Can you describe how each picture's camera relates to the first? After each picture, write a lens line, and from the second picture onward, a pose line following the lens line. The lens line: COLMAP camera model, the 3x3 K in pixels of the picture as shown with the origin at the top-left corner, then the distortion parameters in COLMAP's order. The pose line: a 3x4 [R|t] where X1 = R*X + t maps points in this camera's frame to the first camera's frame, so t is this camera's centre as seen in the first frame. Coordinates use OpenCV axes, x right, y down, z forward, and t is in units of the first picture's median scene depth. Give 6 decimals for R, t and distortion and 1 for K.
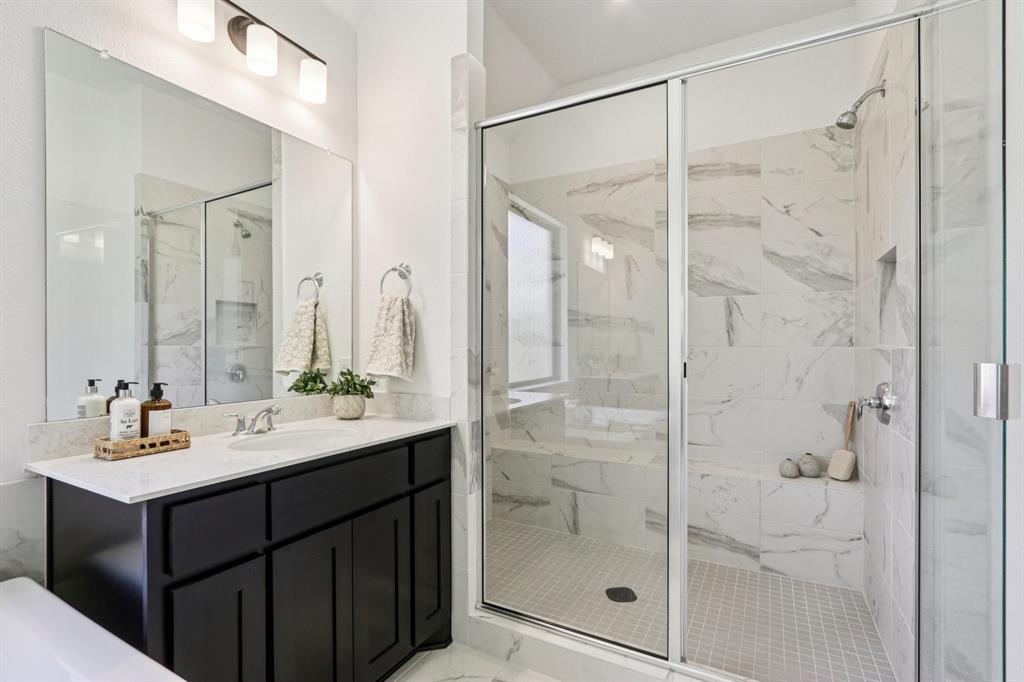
lens RADIAL K [[470.9, 0, 515.0], [0, 470.9, 347.6], [0, 0, 1]] dist [-0.017518, 0.002023]
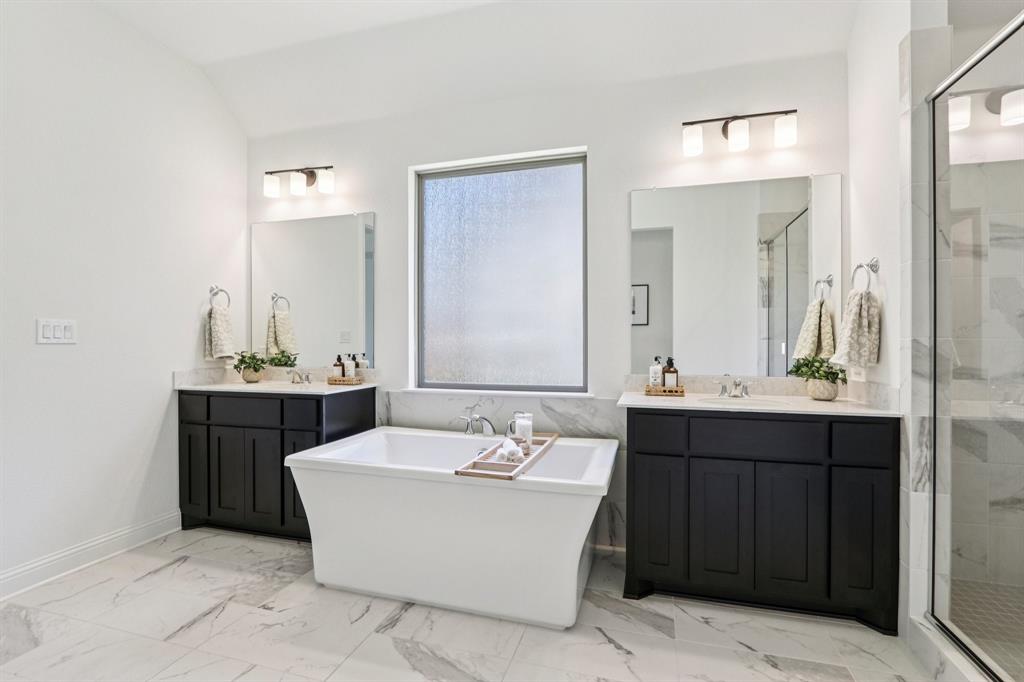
lens RADIAL K [[470.9, 0, 515.5], [0, 470.9, 348.1], [0, 0, 1]] dist [-0.017518, 0.002023]
pose [[0.217781, 0.009169, -0.975955, 0.594477], [-0.002020, 0.999958, 0.008944, 0.012559], [0.975996, 0.000024, 0.217790, 0.001079]]
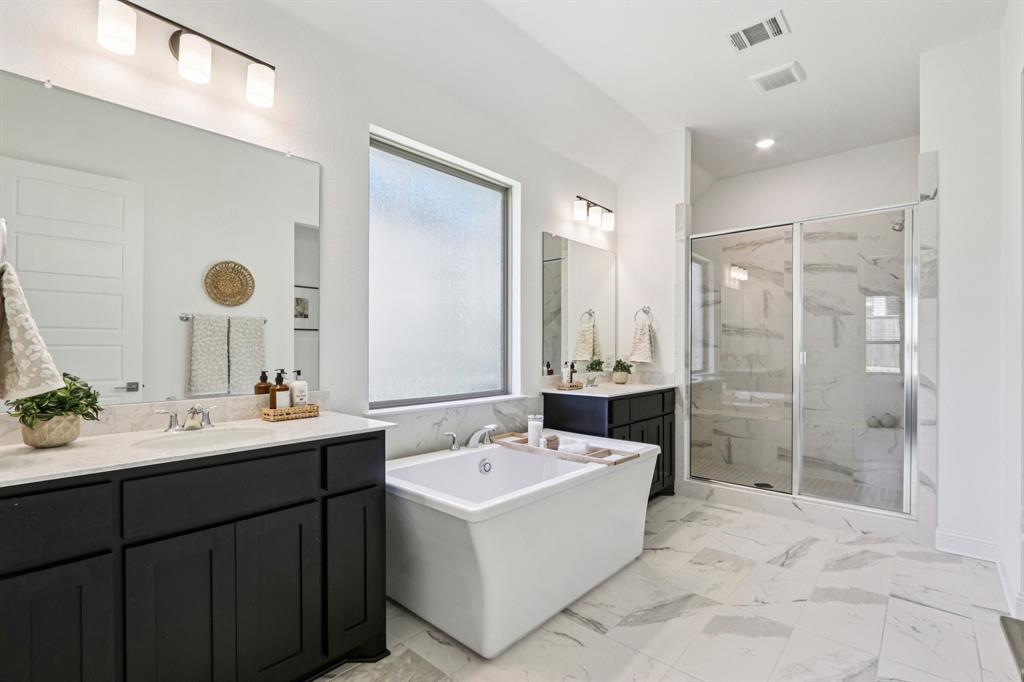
lens RADIAL K [[470.9, 0, 515.7], [0, 470.9, 352.6], [0, 0, 1]] dist [-0.017518, 0.002023]
pose [[0.975775, 0.001859, -0.218769, -0.336152], [0.000217, 0.999955, 0.009462, -0.001156], [0.218777, -0.009280, 0.975731, -1.039723]]
